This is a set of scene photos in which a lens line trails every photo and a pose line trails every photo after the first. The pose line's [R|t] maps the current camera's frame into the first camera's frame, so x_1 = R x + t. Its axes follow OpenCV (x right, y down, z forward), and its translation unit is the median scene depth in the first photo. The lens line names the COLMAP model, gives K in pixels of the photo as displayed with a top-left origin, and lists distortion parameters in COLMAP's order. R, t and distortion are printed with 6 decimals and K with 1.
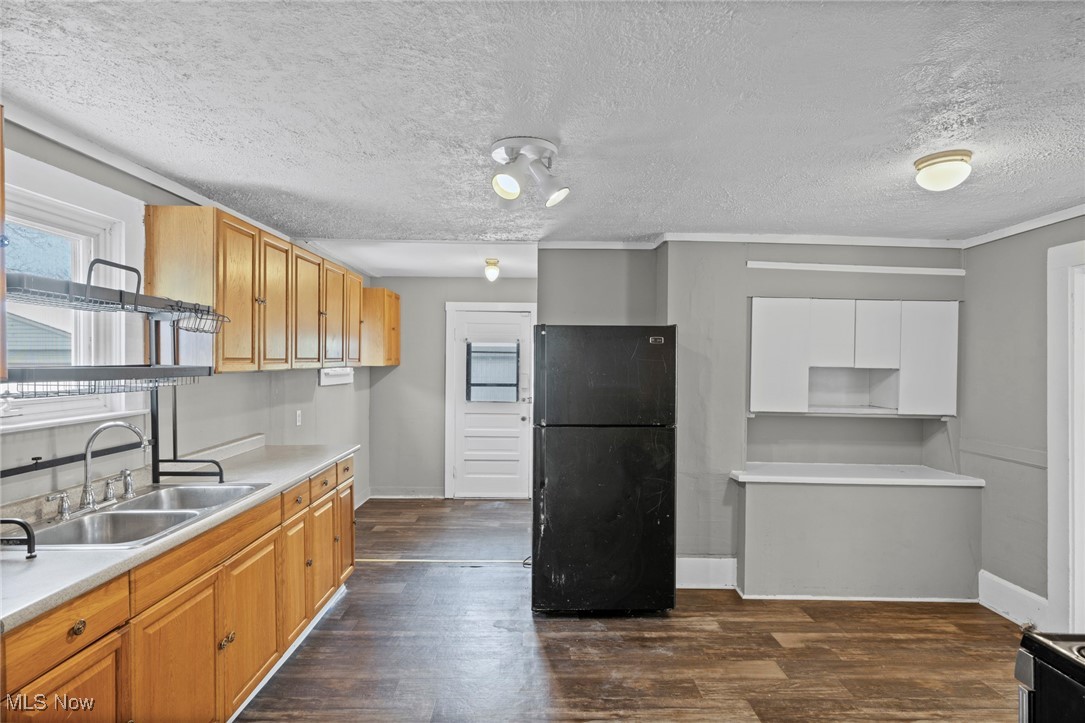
lens RADIAL K [[541.1, 0, 542.9], [0, 541.1, 365.8], [0, 0, 1]] dist [0.001409, -0.000090]
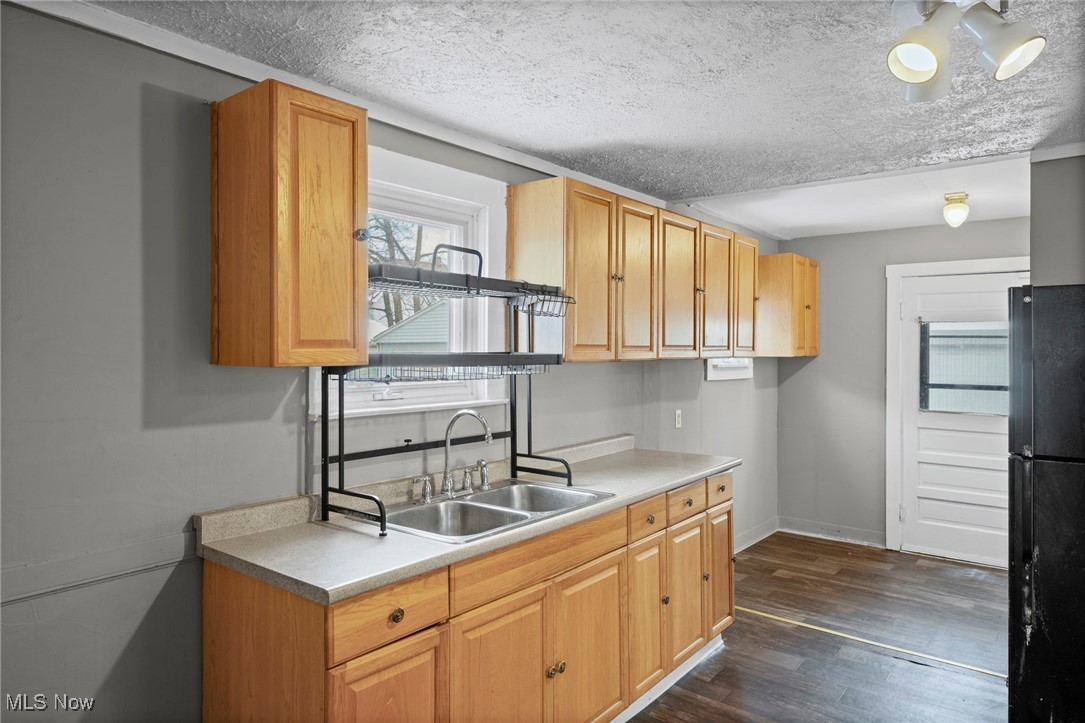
lens RADIAL K [[681.1, 0, 544.2], [0, 681.1, 344.4], [0, 0, 1]] dist [-0.000255, 0.001844]
pose [[0.775122, -0.007894, -0.631762, 0.063170], [-0.005532, 0.999799, -0.019281, 0.005694], [0.631787, 0.018440, 0.774923, 0.089446]]
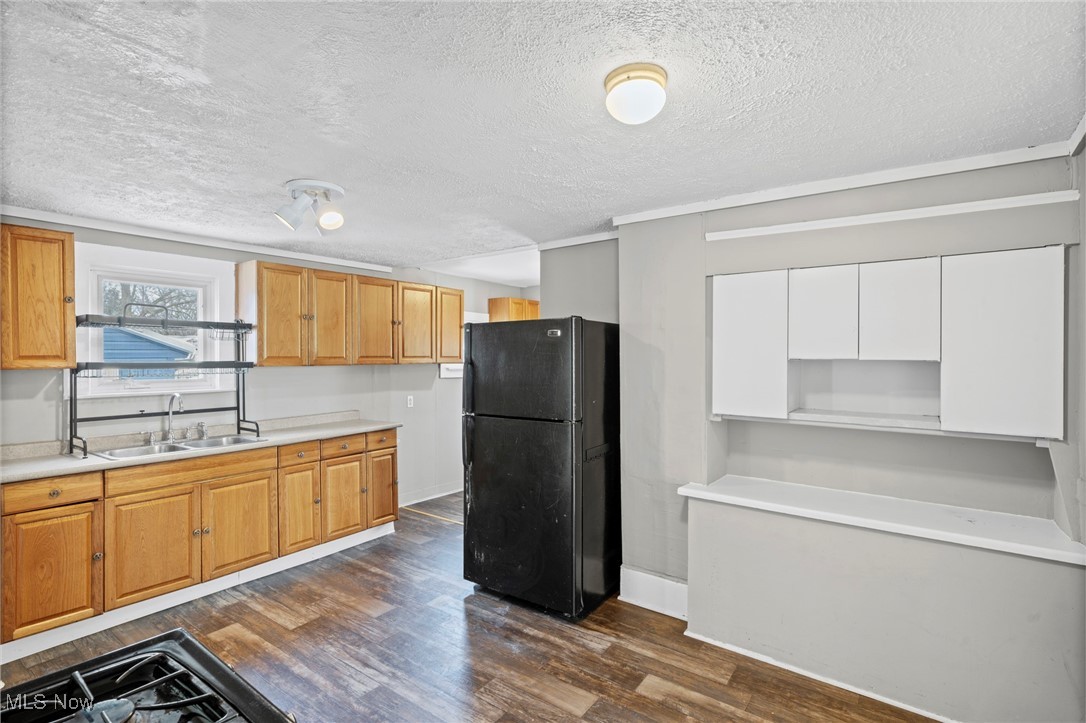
lens RADIAL K [[512.2, 0, 542.8], [0, 512.2, 358.4], [0, 0, 1]] dist [0.000320, -0.000009]
pose [[0.800343, -0.010520, -0.599451, 0.768474], [0.003826, 0.999915, -0.012441, 0.010288], [0.599531, 0.007664, 0.800315, 0.256327]]
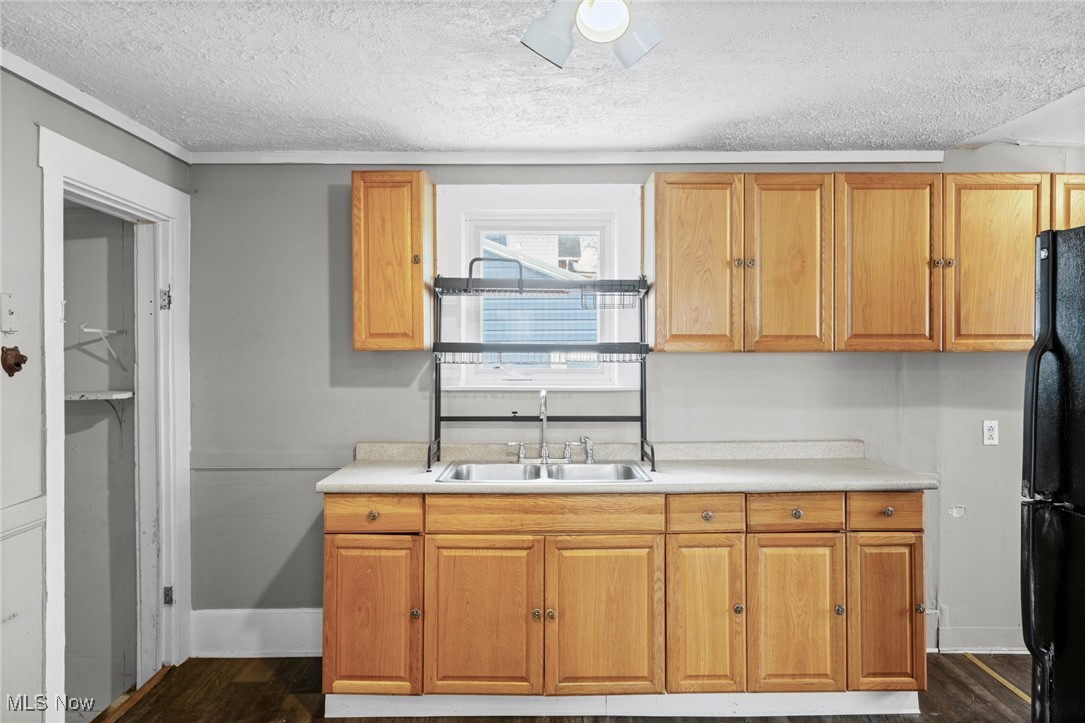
lens RADIAL K [[726.8, 0, 544.0], [0, 726.8, 345.0], [0, 0, 1]] dist [0.001820, 0.000431]
pose [[0.001602, -0.006150, -0.999980, 0.518315], [-0.012289, 0.999905, -0.006169, 0.010352], [0.999923, 0.012298, 0.001527, 0.662984]]
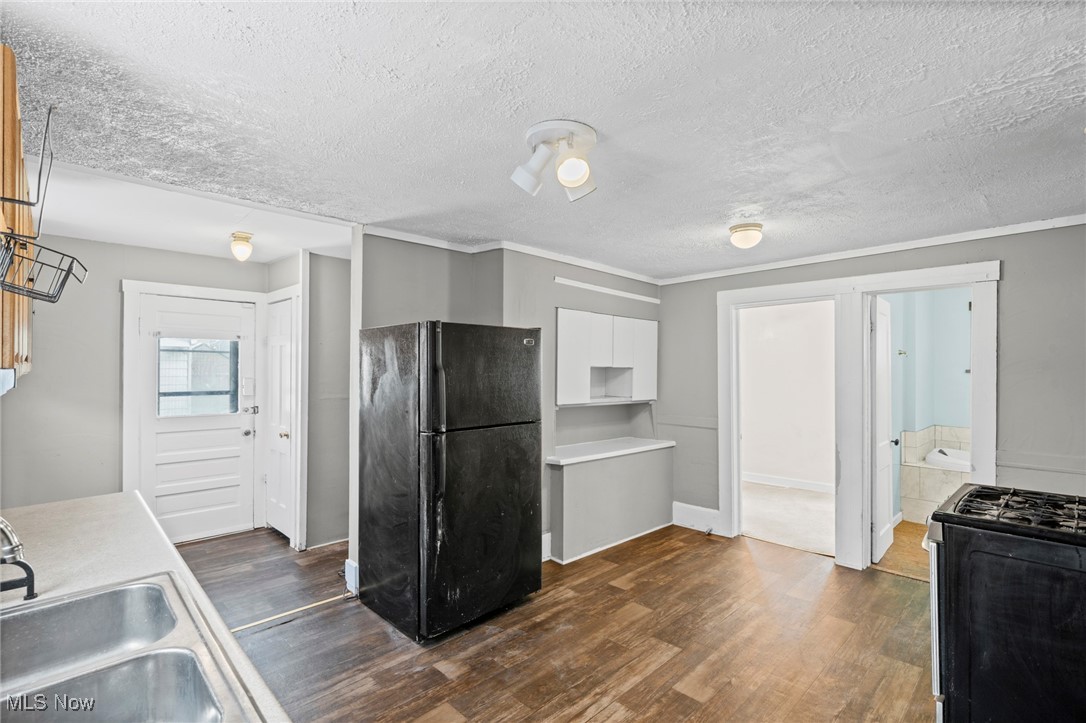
lens RADIAL K [[505.8, 0, 545.4], [0, 505.8, 368.4], [0, 0, 1]] dist [-0.000664, 0.000025]
pose [[0.722641, -0.006592, 0.691192, -0.467170], [0.007121, 0.999972, 0.002092, 0.003356], [-0.691186, 0.003410, 0.722668, 0.266640]]
